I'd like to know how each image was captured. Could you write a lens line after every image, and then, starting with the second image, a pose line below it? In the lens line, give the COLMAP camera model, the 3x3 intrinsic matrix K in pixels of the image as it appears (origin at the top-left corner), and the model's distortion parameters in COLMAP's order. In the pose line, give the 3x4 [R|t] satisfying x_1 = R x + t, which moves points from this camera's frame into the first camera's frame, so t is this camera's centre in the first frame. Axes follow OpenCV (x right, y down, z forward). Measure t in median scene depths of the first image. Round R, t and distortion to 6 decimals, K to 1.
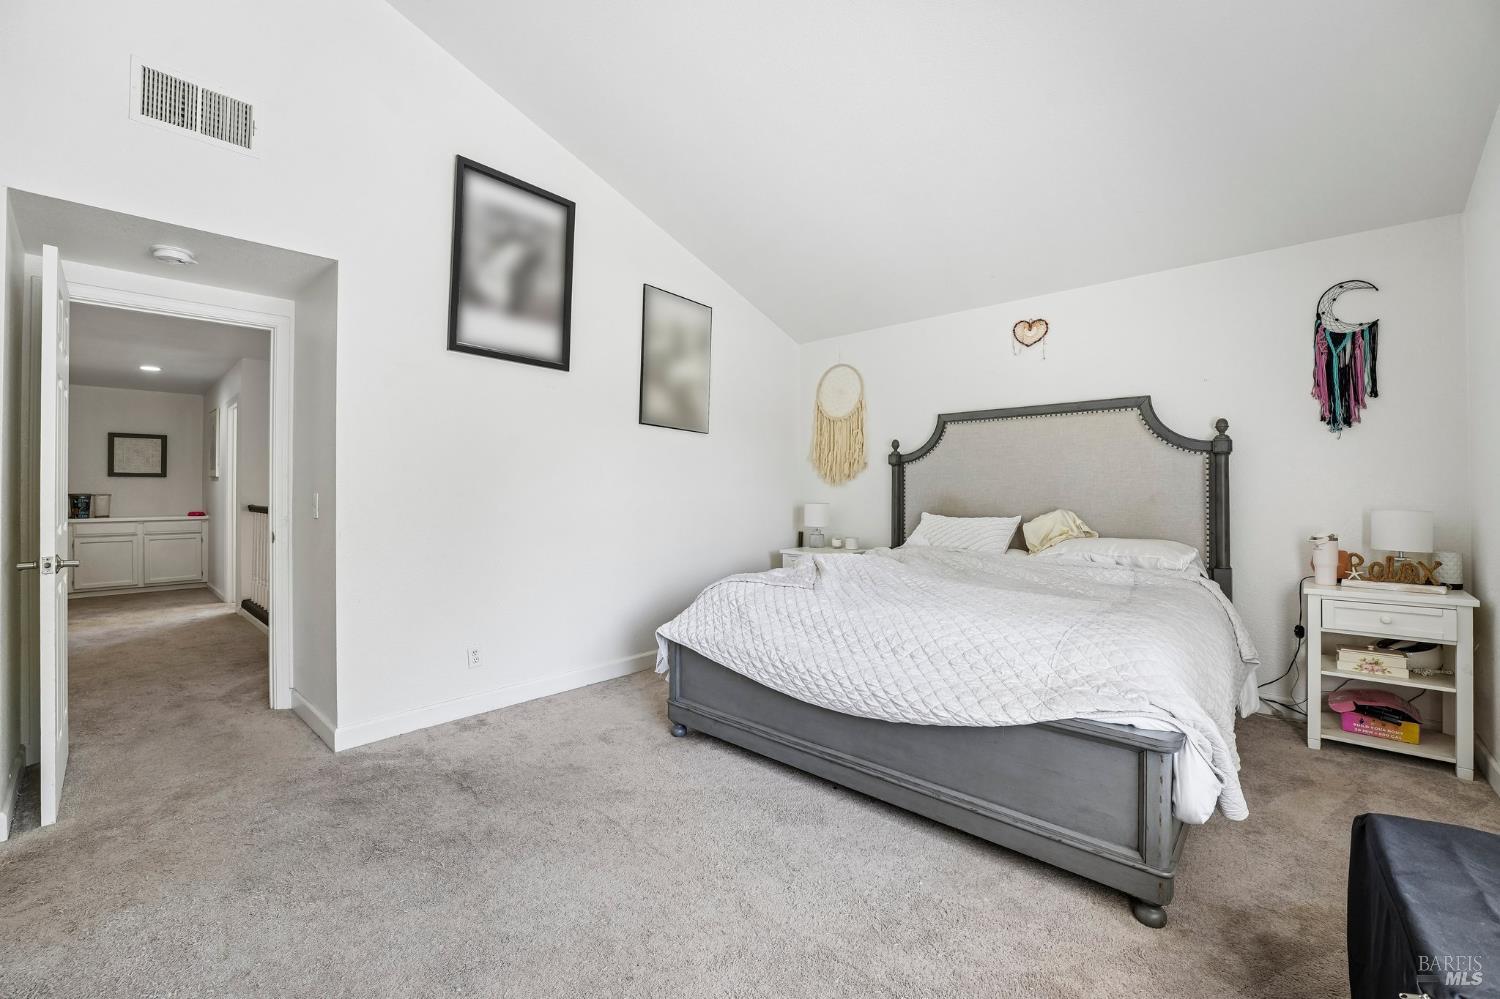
lens RADIAL K [[612.4, 0, 756.0], [0, 612.4, 489.8], [0, 0, 1]] dist [-0.000934, 0.000266]
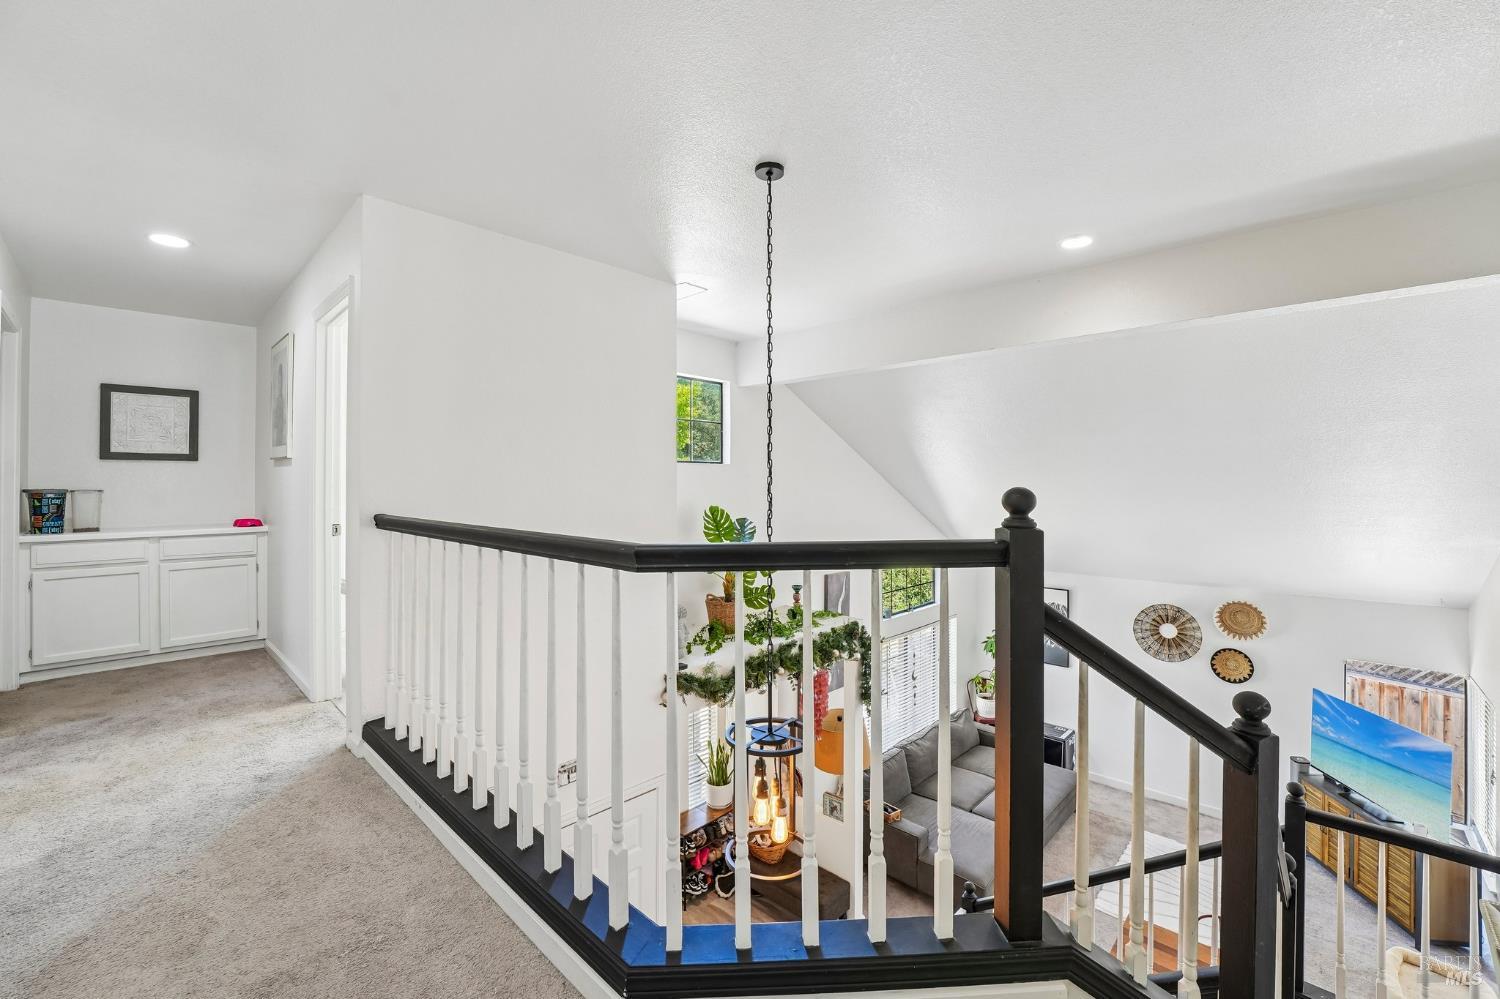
lens RADIAL K [[612.4, 0, 750.3], [0, 612.4, 477.0], [0, 0, 1]] dist [-0.000934, 0.000266]
pose [[0.999629, -0.002431, -0.027119, -0.437244], [0.002293, 0.999984, -0.005118, -0.000386], [0.027131, 0.005054, 0.999619, 0.447201]]
